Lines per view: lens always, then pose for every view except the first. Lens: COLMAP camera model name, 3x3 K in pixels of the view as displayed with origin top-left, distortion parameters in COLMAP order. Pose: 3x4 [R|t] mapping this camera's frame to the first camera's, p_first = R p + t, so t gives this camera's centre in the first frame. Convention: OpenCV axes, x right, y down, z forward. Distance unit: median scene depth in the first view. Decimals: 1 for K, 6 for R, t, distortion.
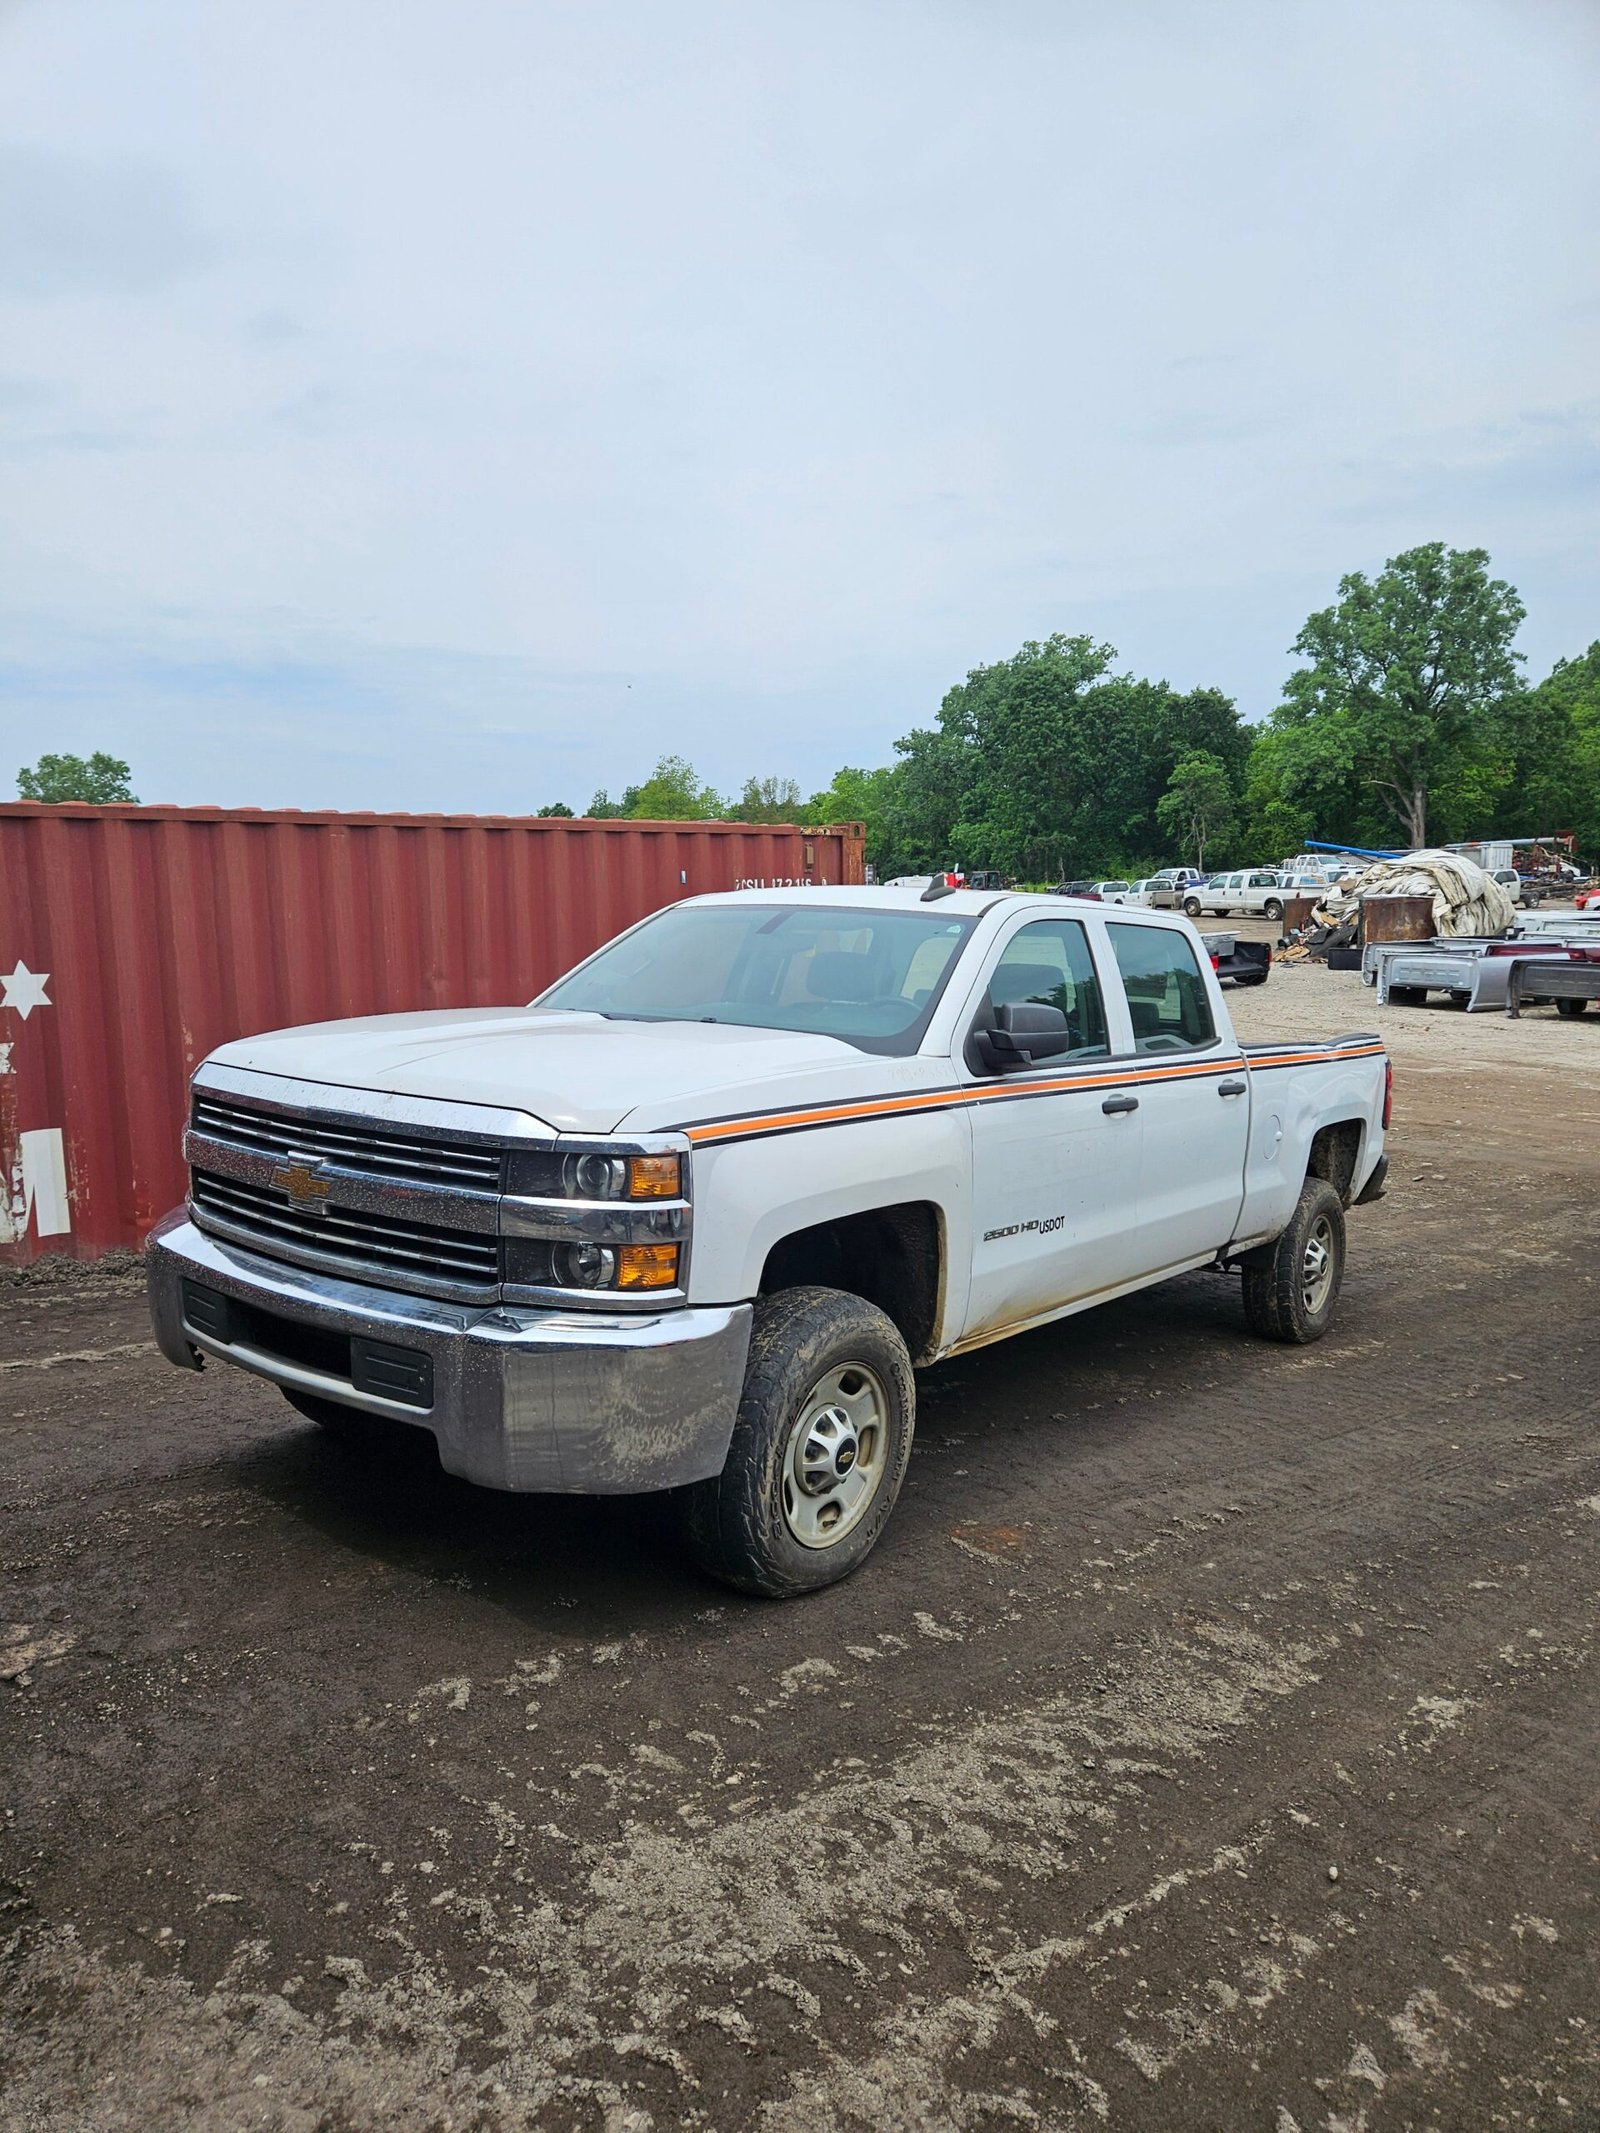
lens RADIAL K [[1444.9, 0, 777.7], [0, 1444.9, 1090.9], [0, 0, 1]] dist [0.091879, -0.078507]
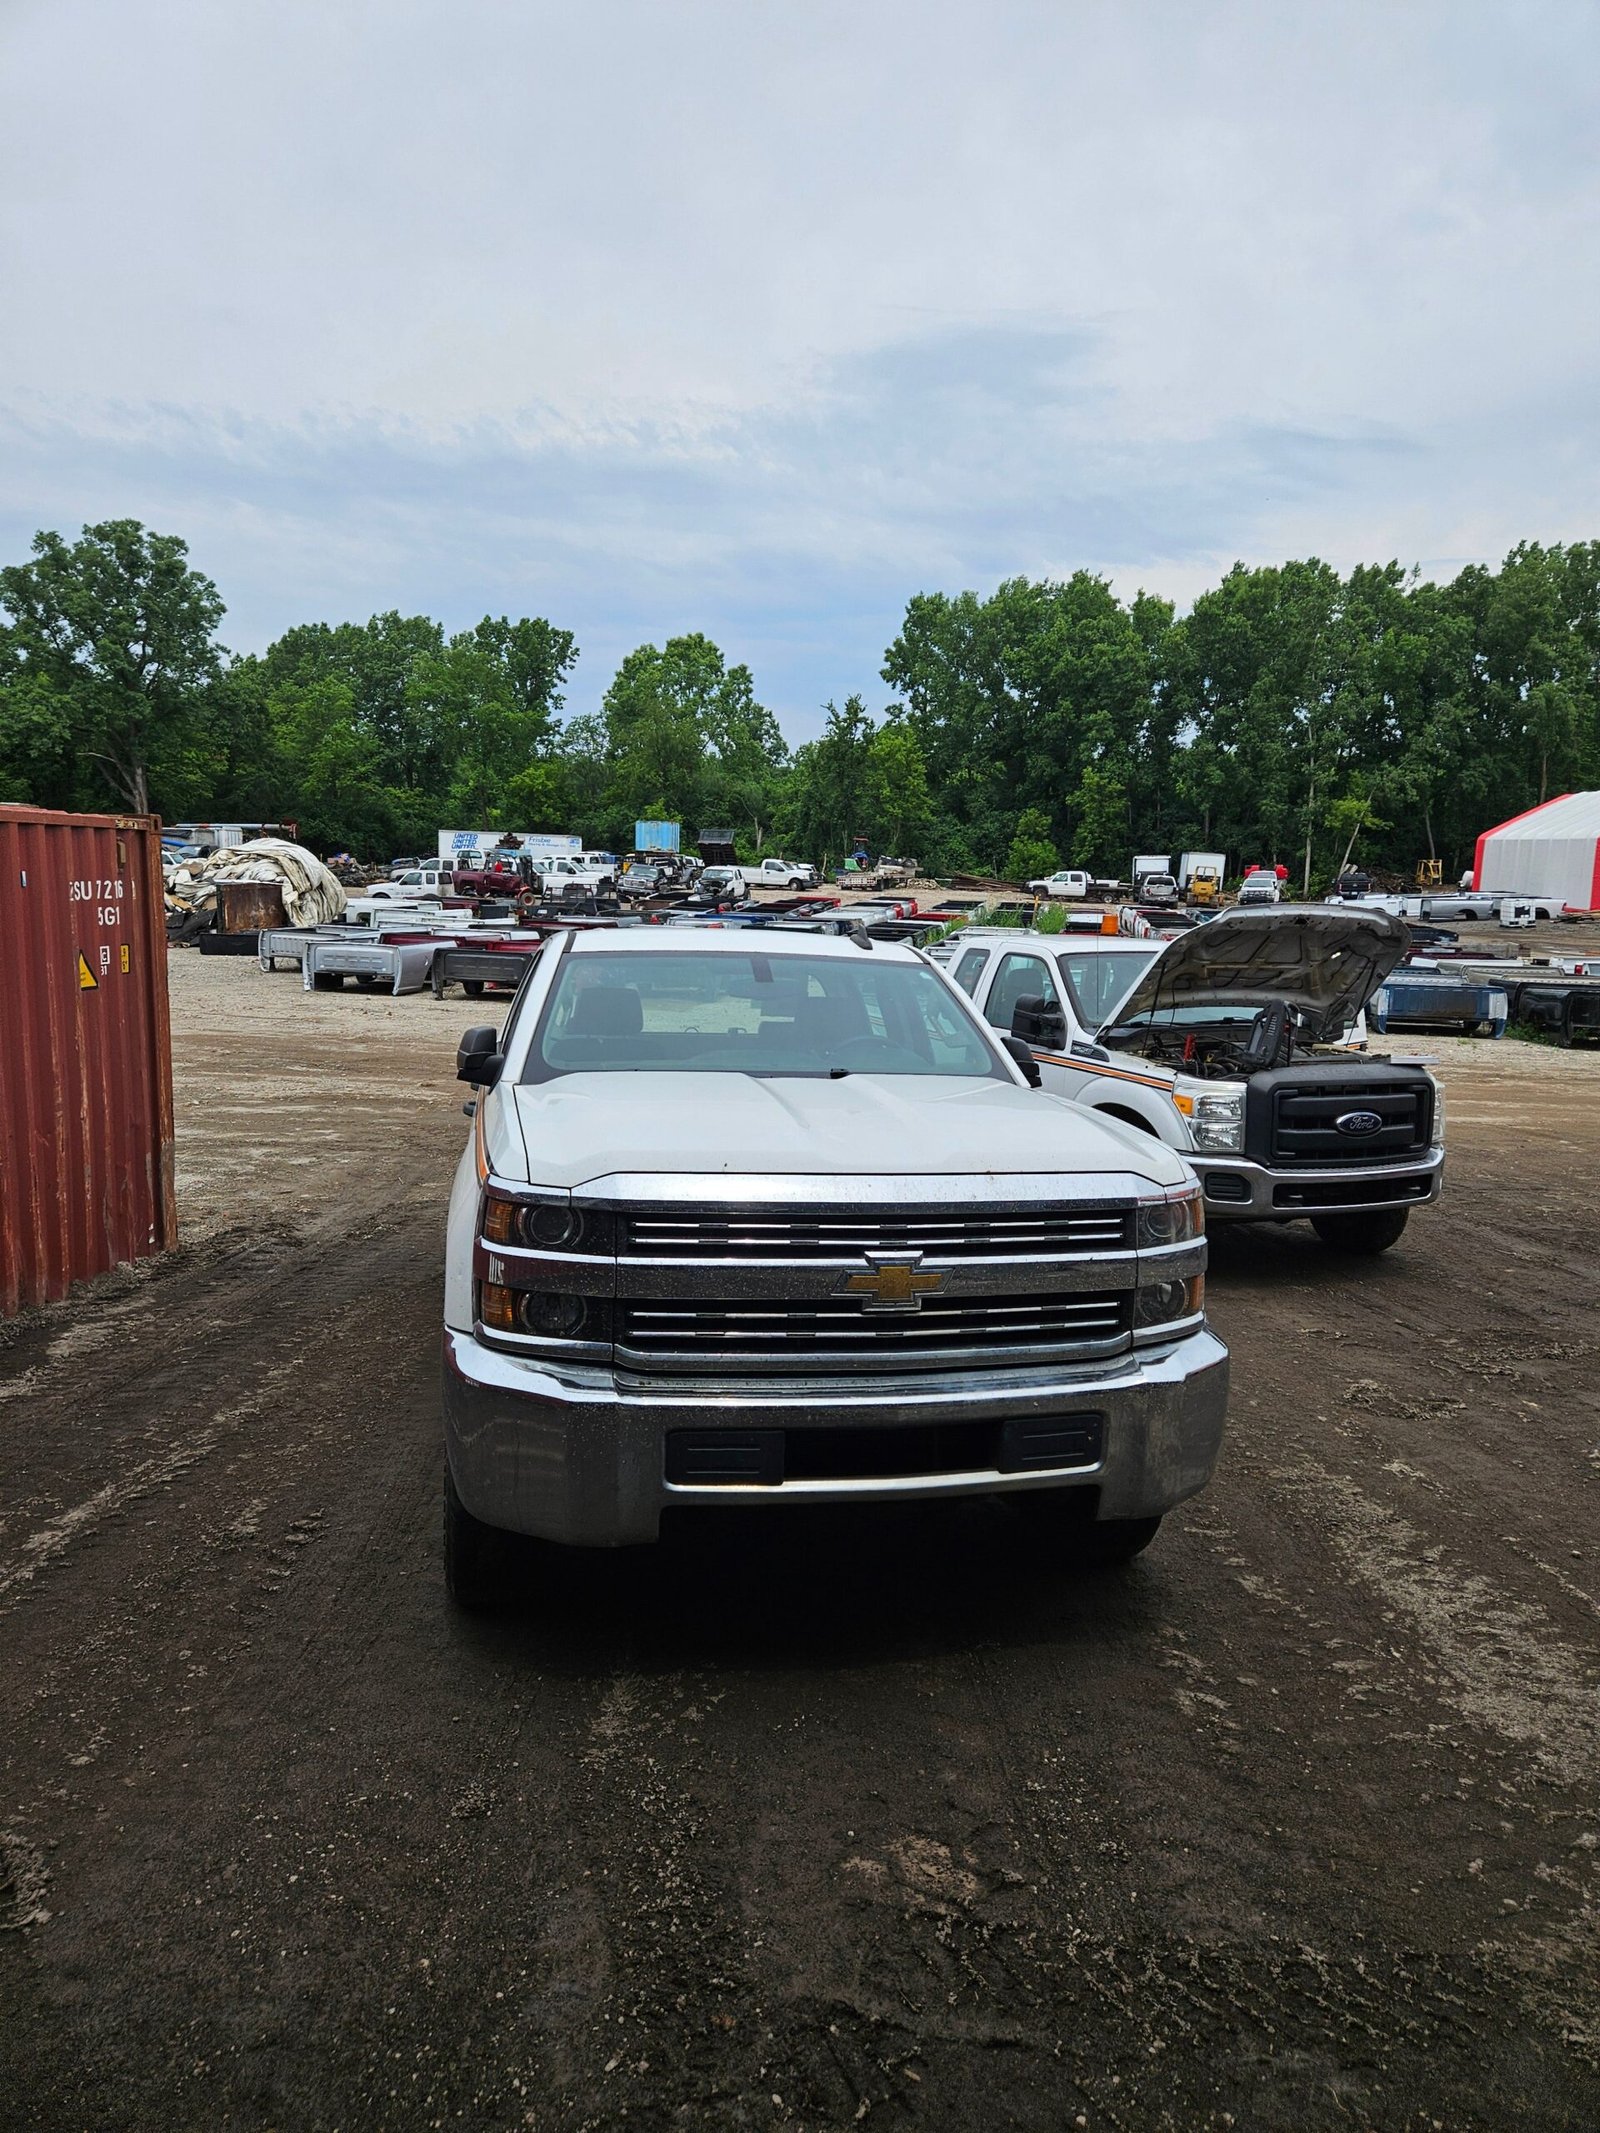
lens RADIAL K [[1439.5, 0, 787.1], [0, 1439.5, 1095.4], [0, 0, 1]] dist [0.090755, -0.082974]
pose [[0.634272, -0.094197, 0.767350, -0.224105], [0.076073, 0.995337, 0.059304, -0.025649], [-0.769358, 0.020760, 0.638480, 0.093534]]
